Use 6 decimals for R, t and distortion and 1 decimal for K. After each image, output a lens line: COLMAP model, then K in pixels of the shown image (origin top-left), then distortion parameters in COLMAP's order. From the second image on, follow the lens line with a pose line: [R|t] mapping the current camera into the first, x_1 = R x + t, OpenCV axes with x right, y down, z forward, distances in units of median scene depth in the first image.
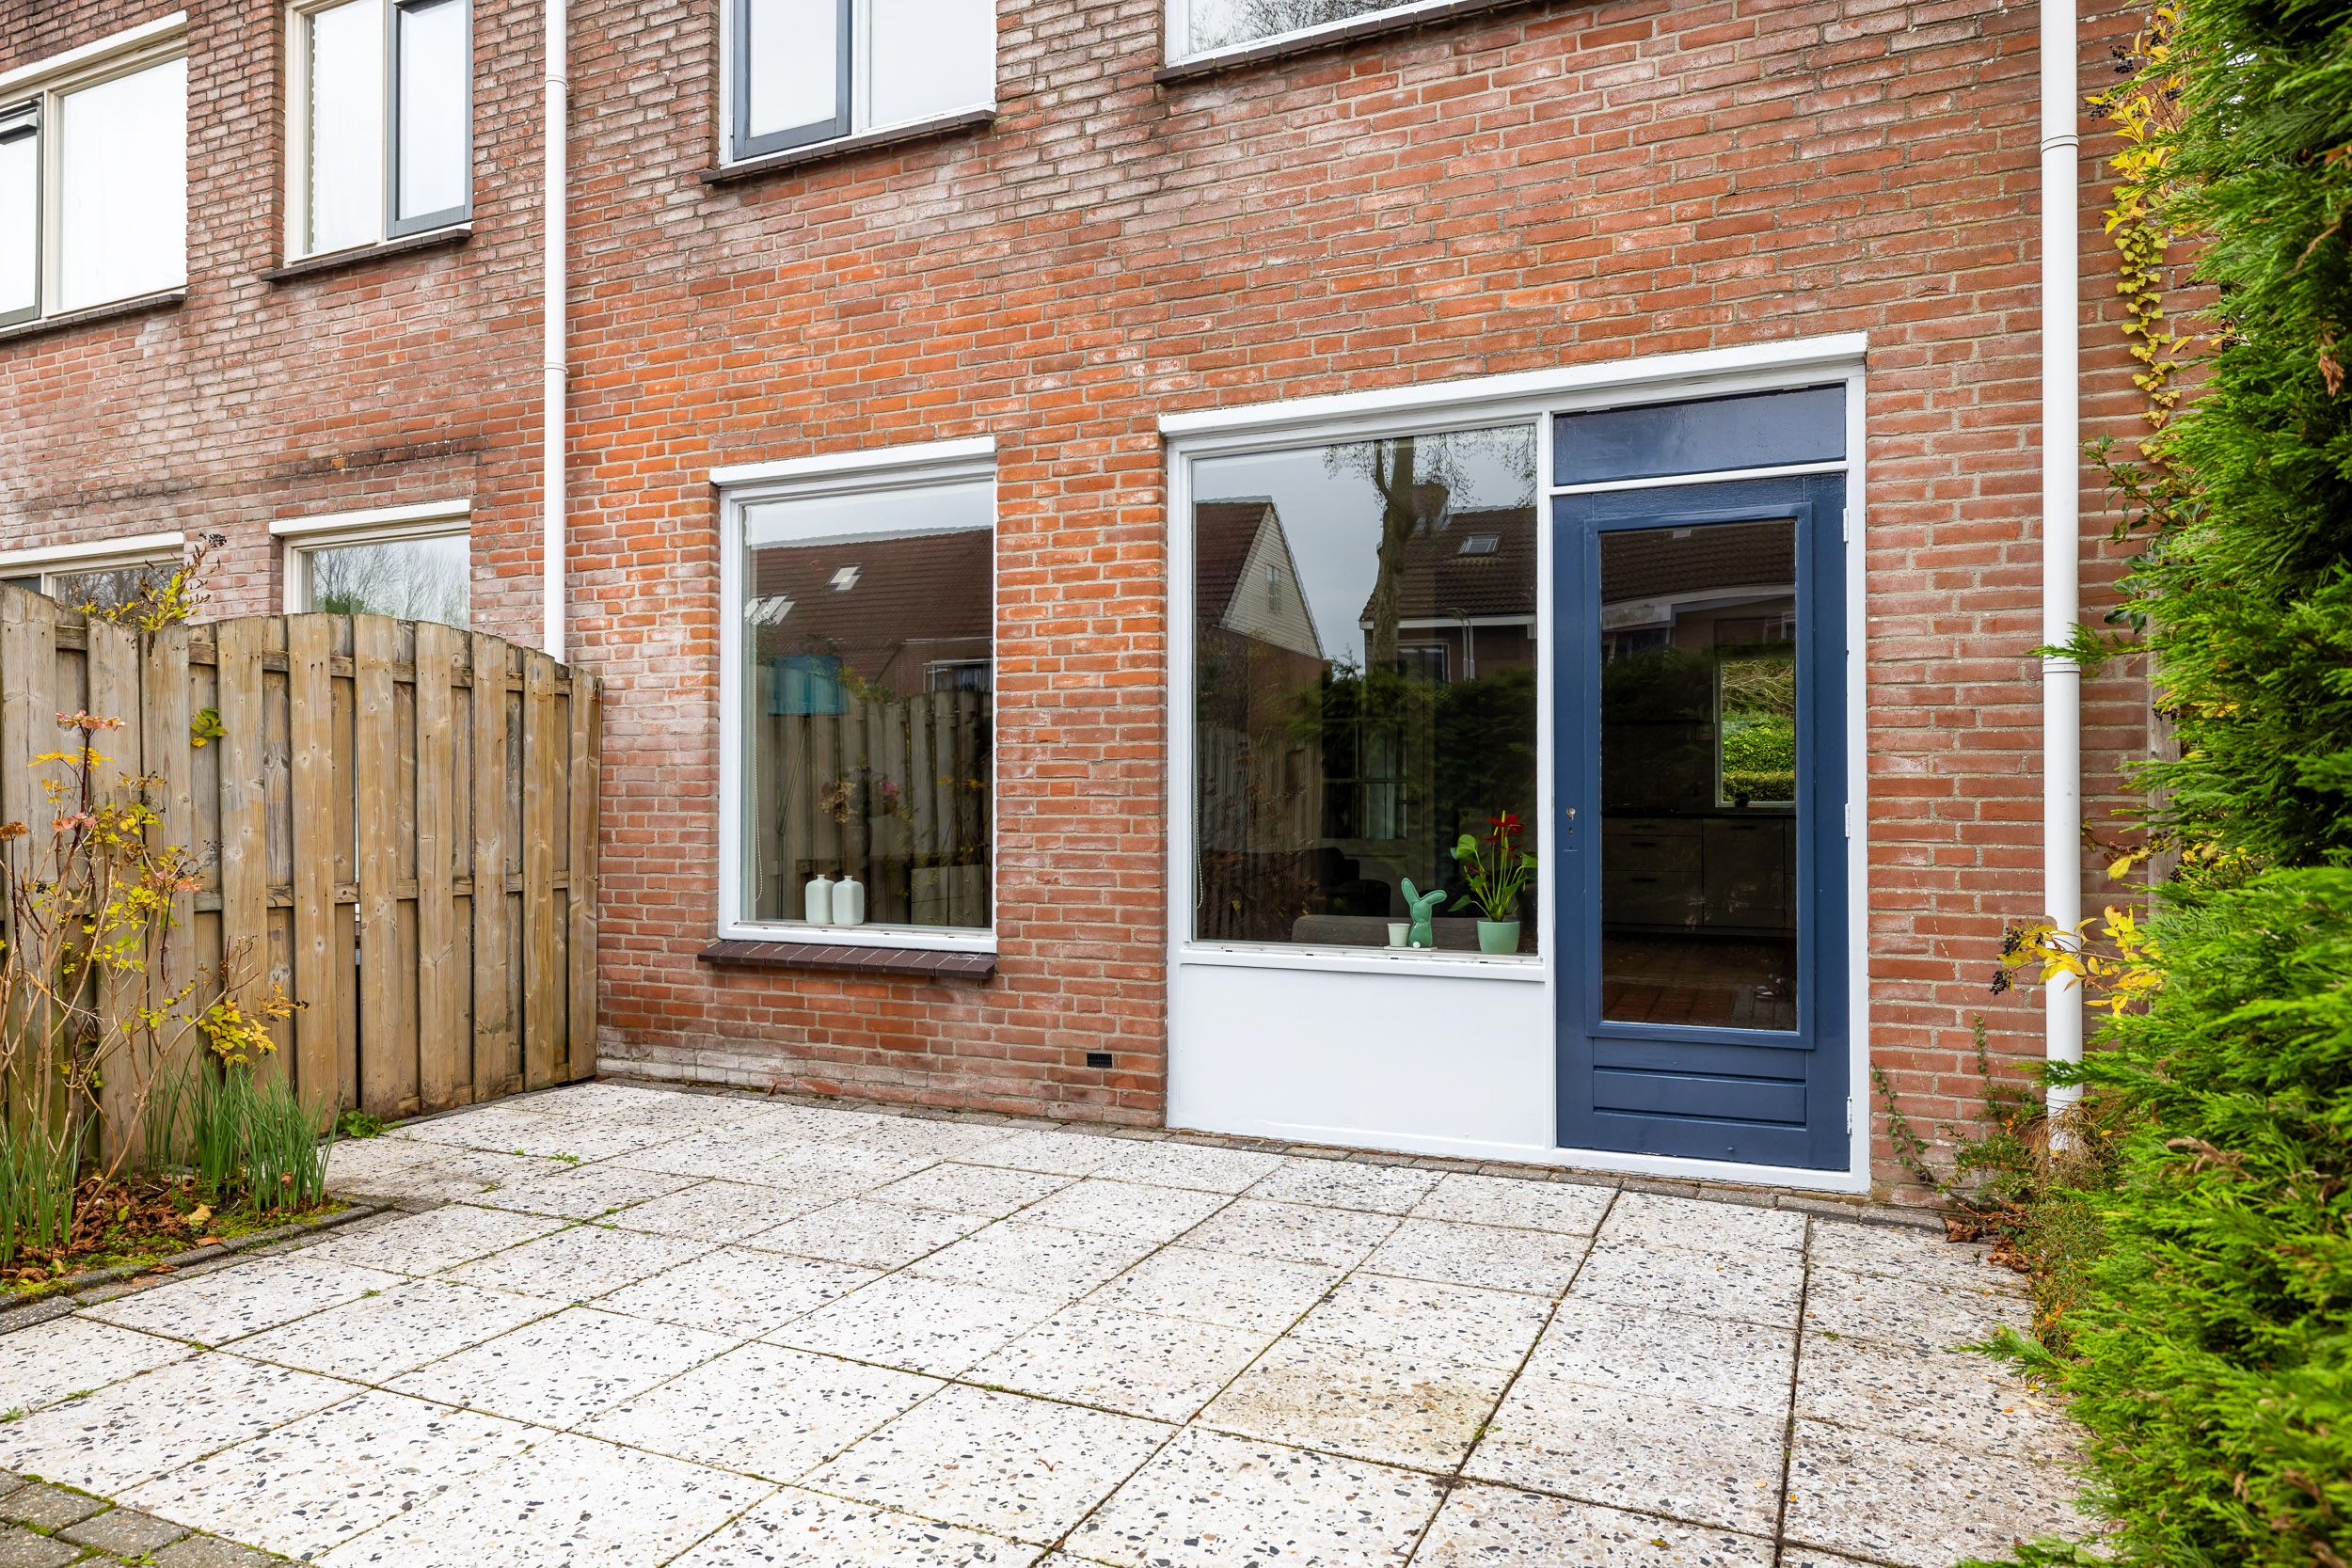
lens RADIAL K [[1503.6, 0, 1188.4], [0, 1503.6, 771.0], [0, 0, 1]] dist [-0.002330, 0.003815]
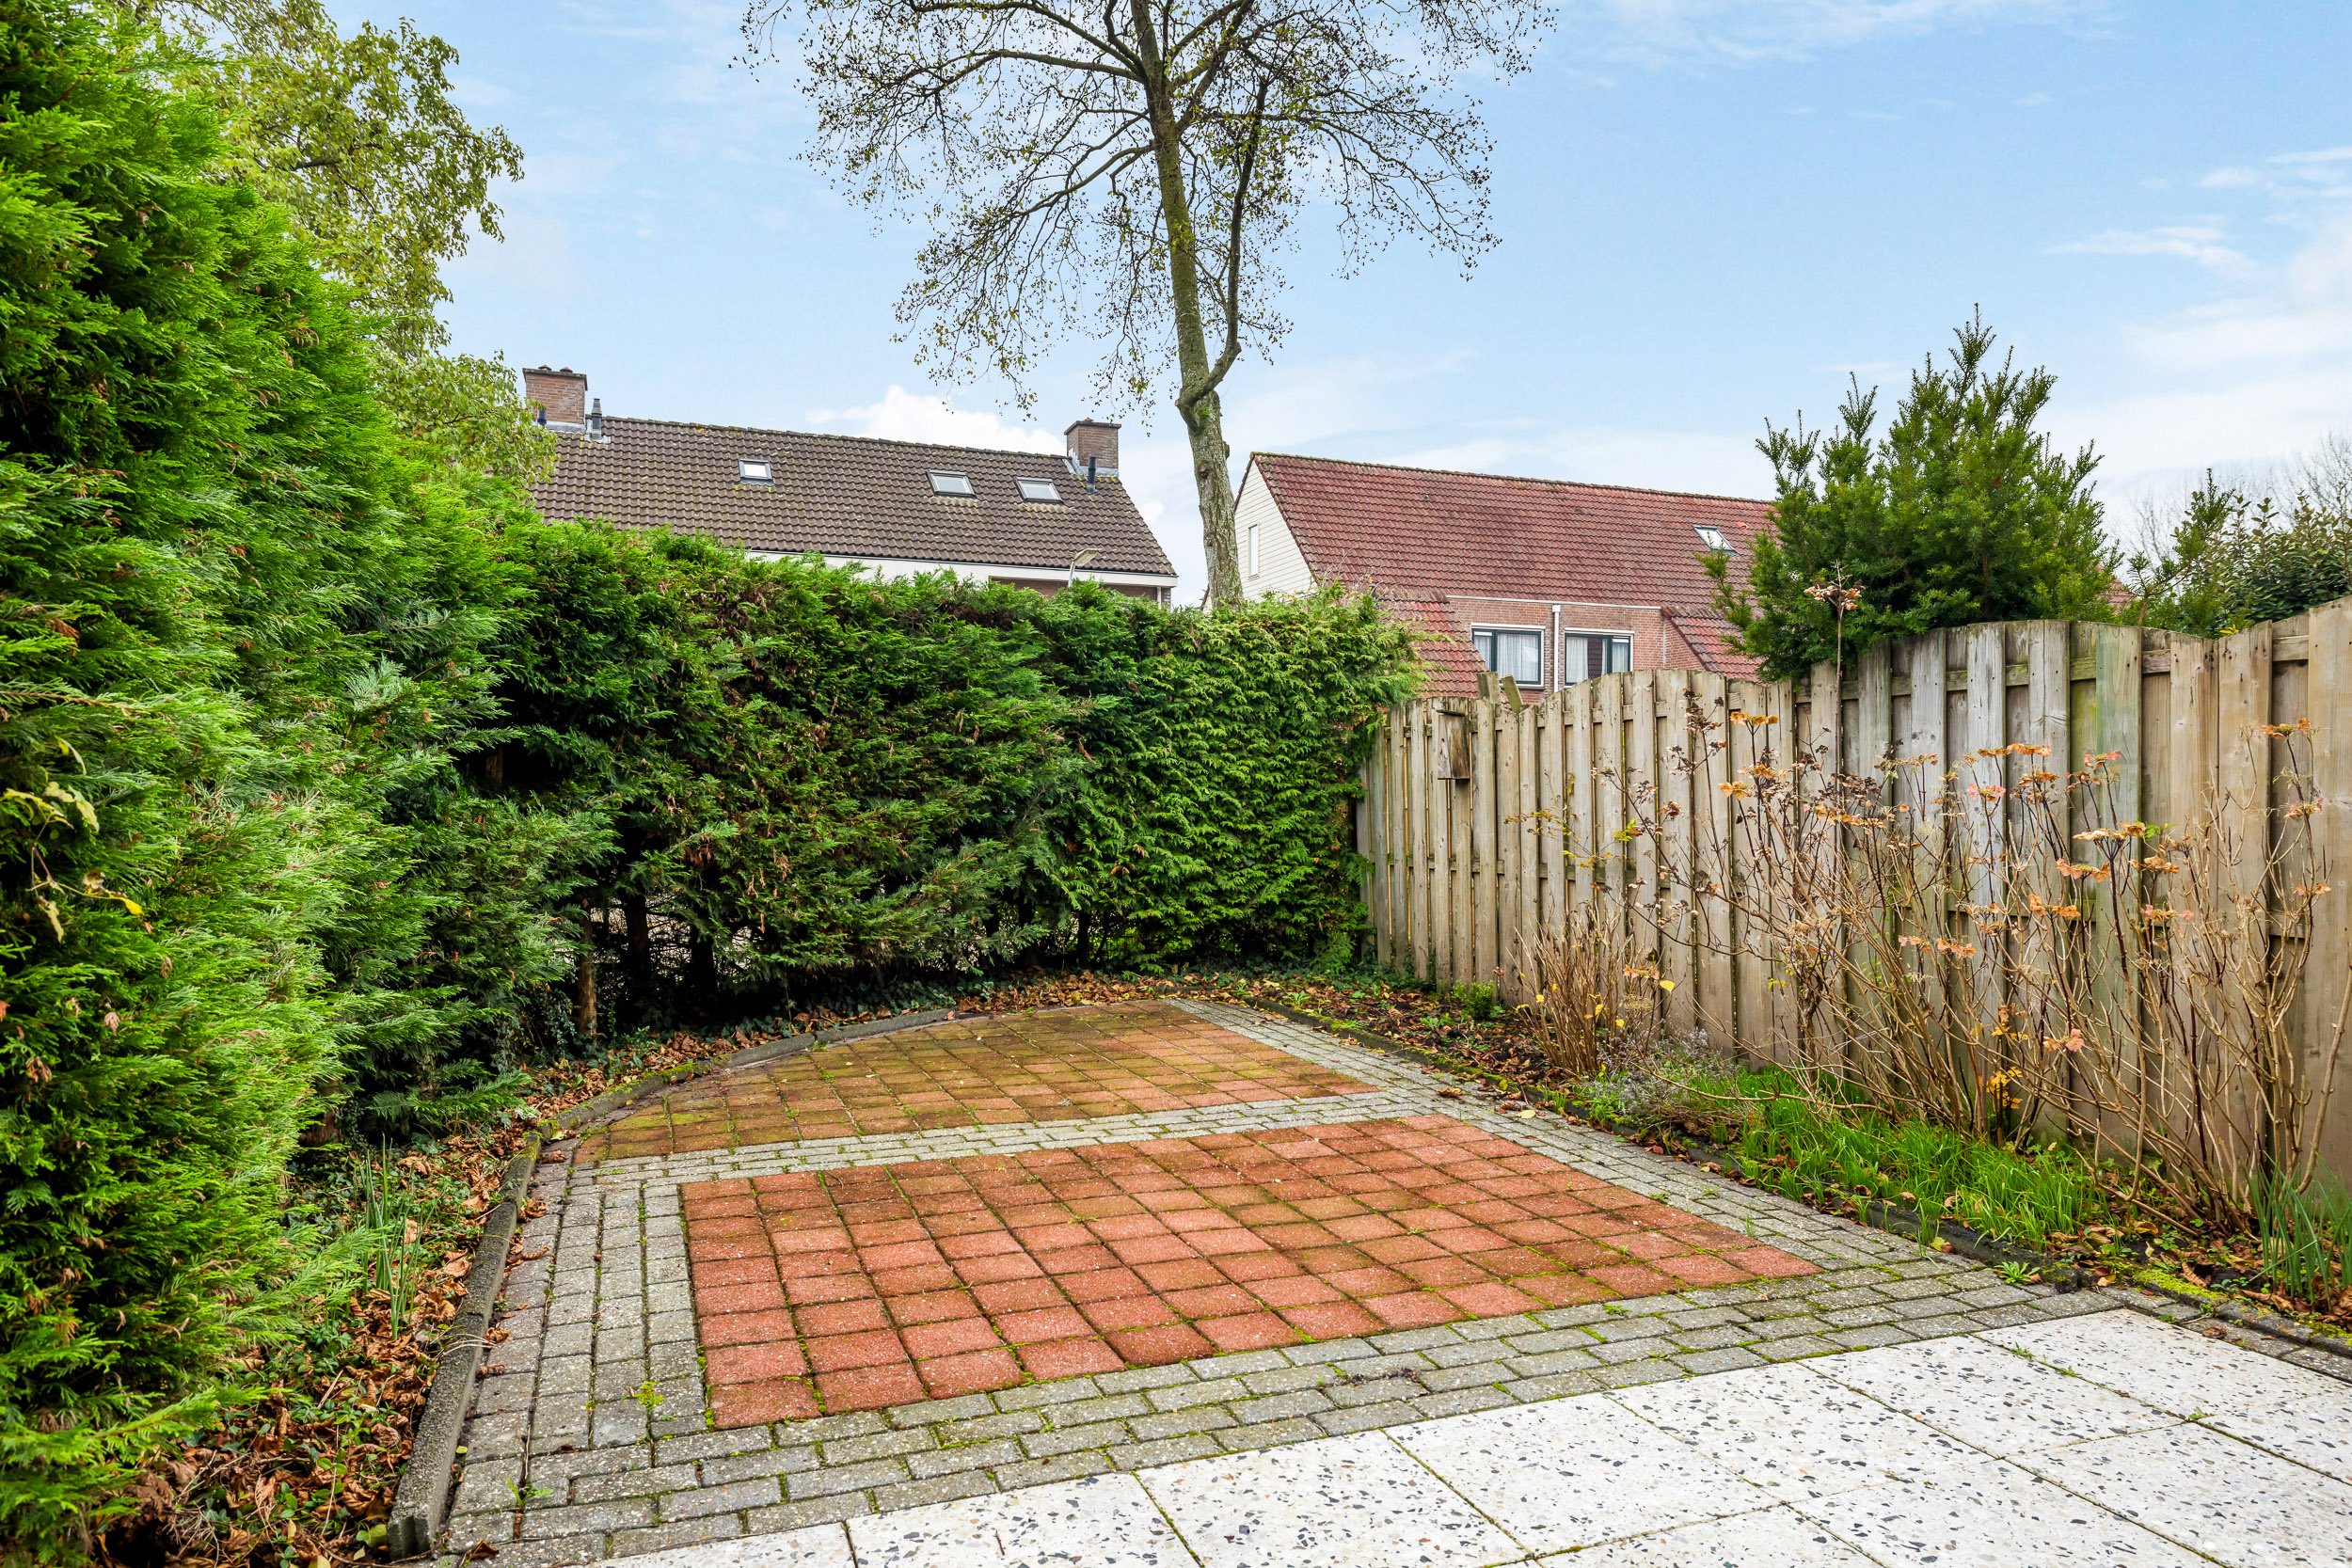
lens RADIAL K [[1368.4, 0, 1164.9], [0, 1368.4, 791.0], [0, 0, 1]] dist [0.000568, -0.000441]
pose [[-0.712537, -0.005045, -0.701616, 0.245539], [0.009292, 0.999819, -0.016626, -0.000861], [0.701573, -0.018366, -0.712361, 0.697848]]
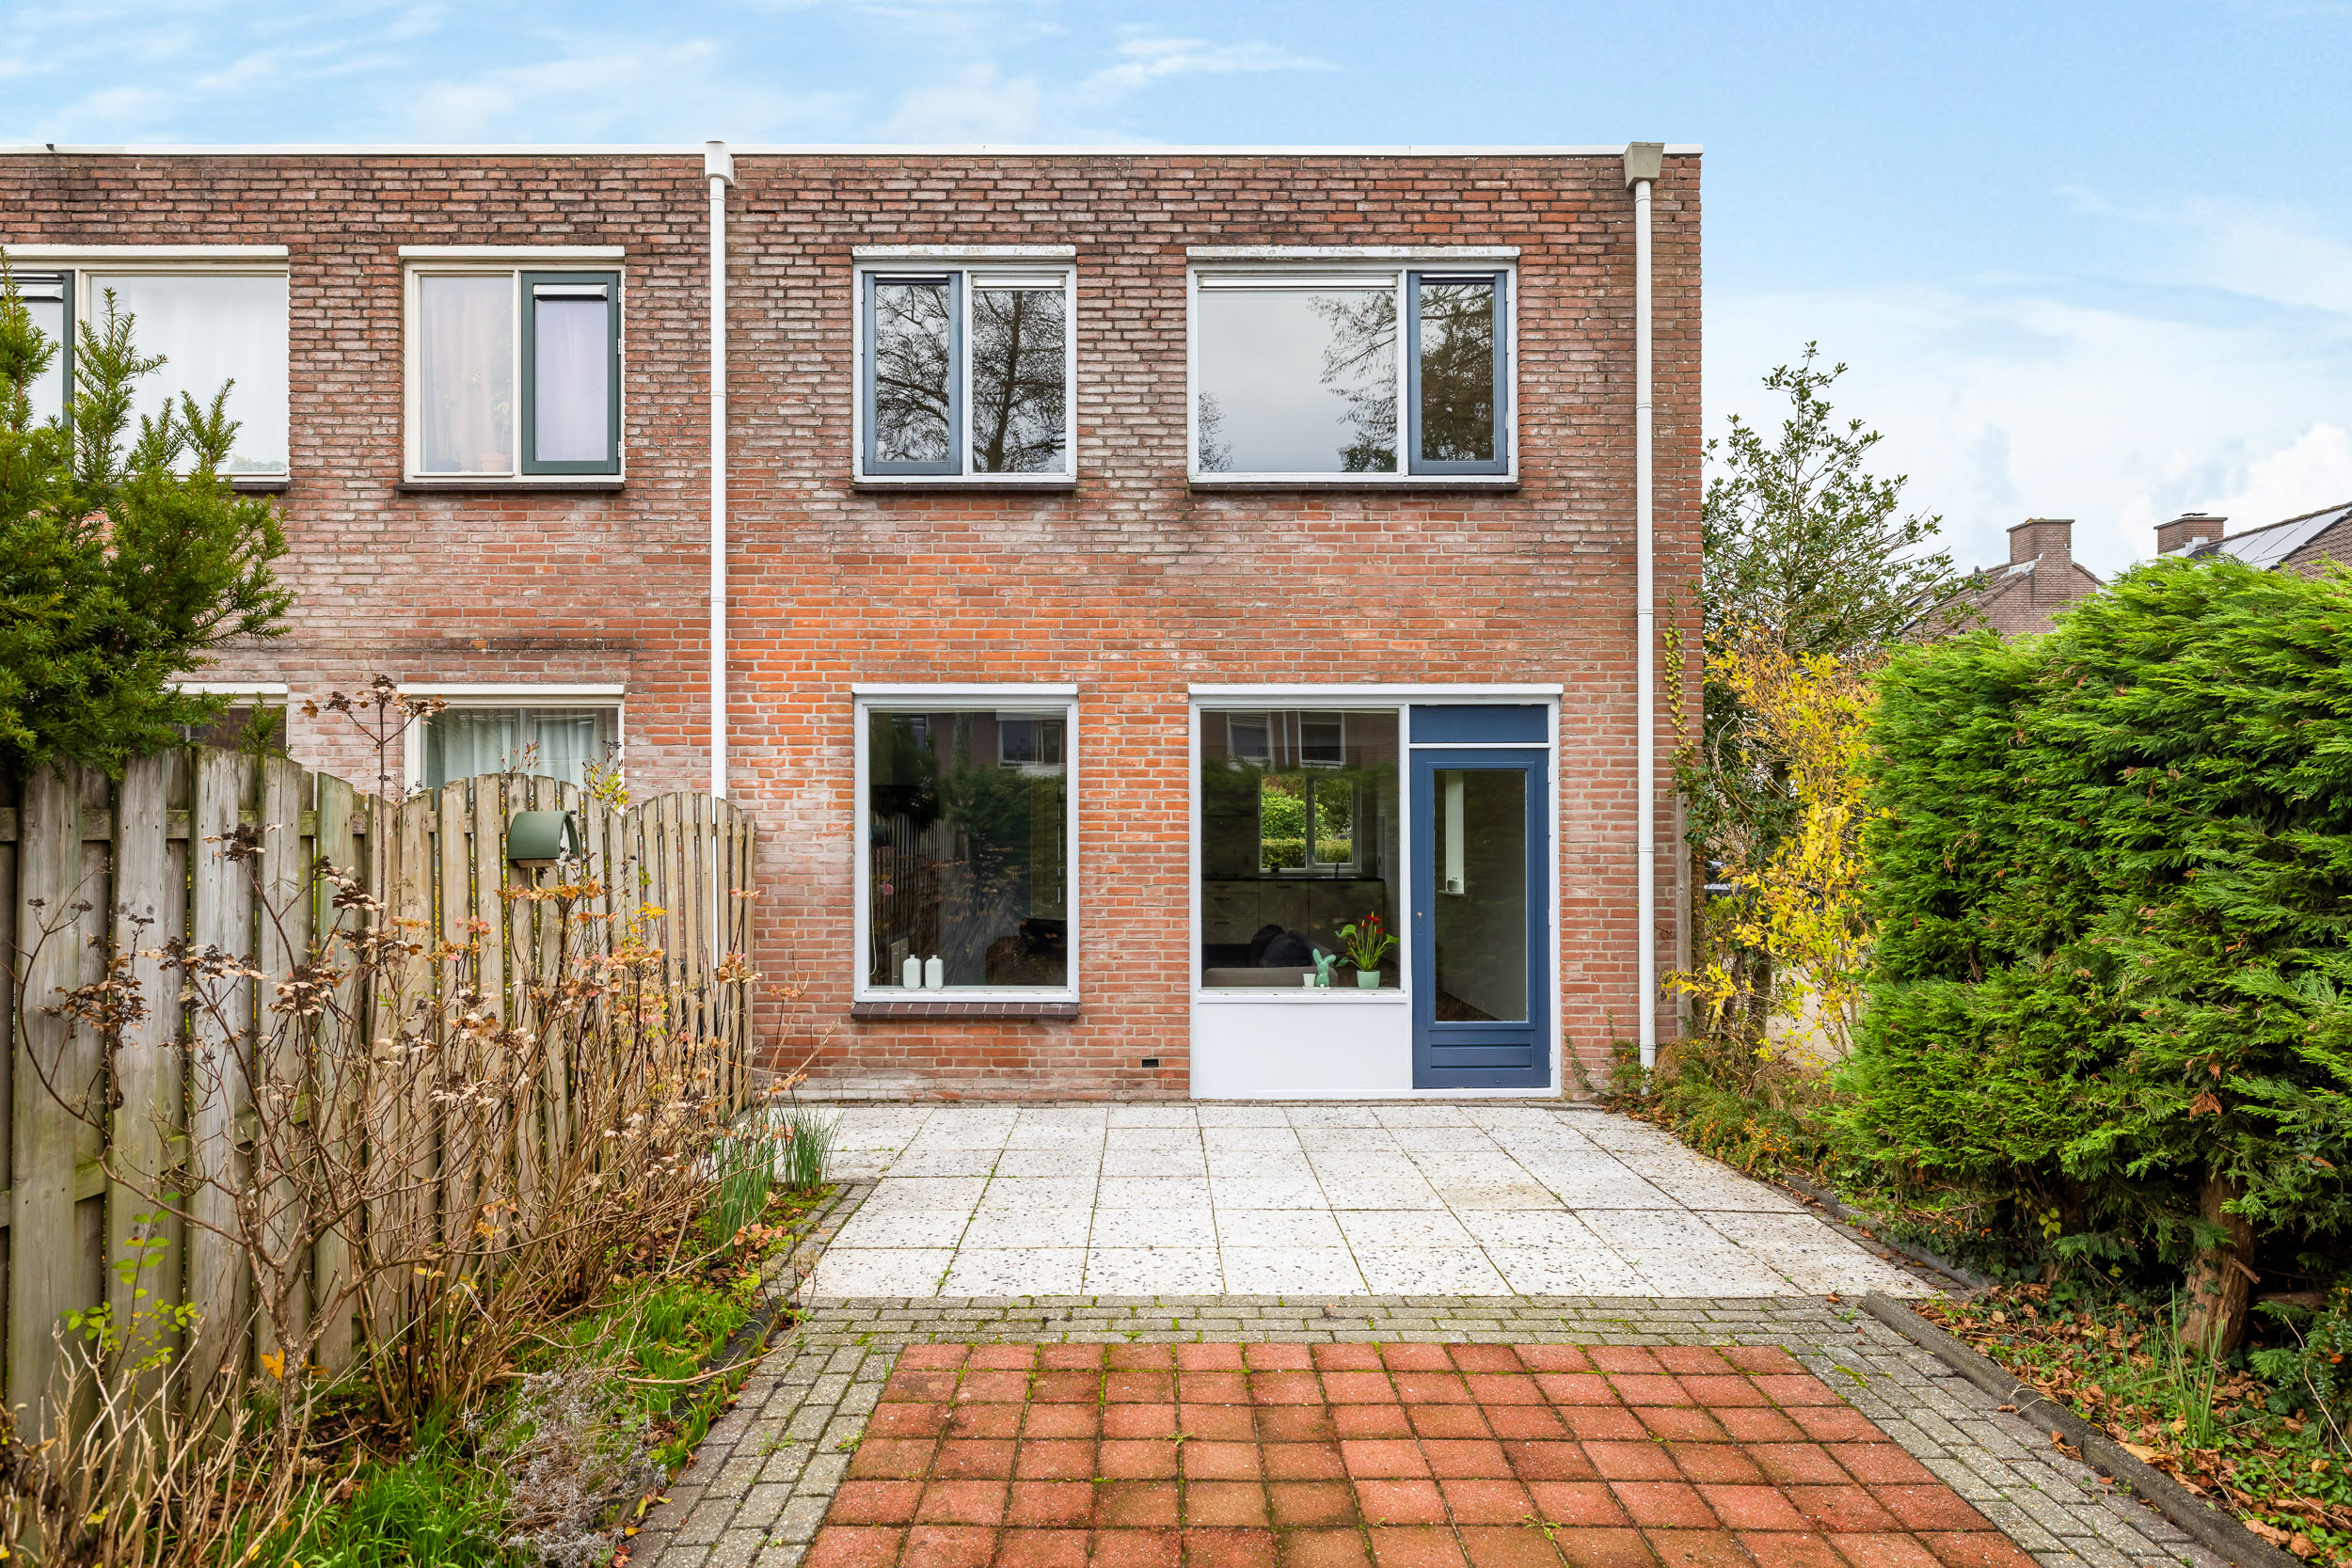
lens RADIAL K [[1325.2, 0, 1166.2], [0, 1325.2, 791.2], [0, 0, 1]] dist [0.000936, 0.001235]
pose [[0.905171, 0.011498, 0.424892, -0.666982], [-0.009414, 0.999931, -0.007003, -0.100582], [-0.424943, 0.002339, 0.905217, -0.349029]]
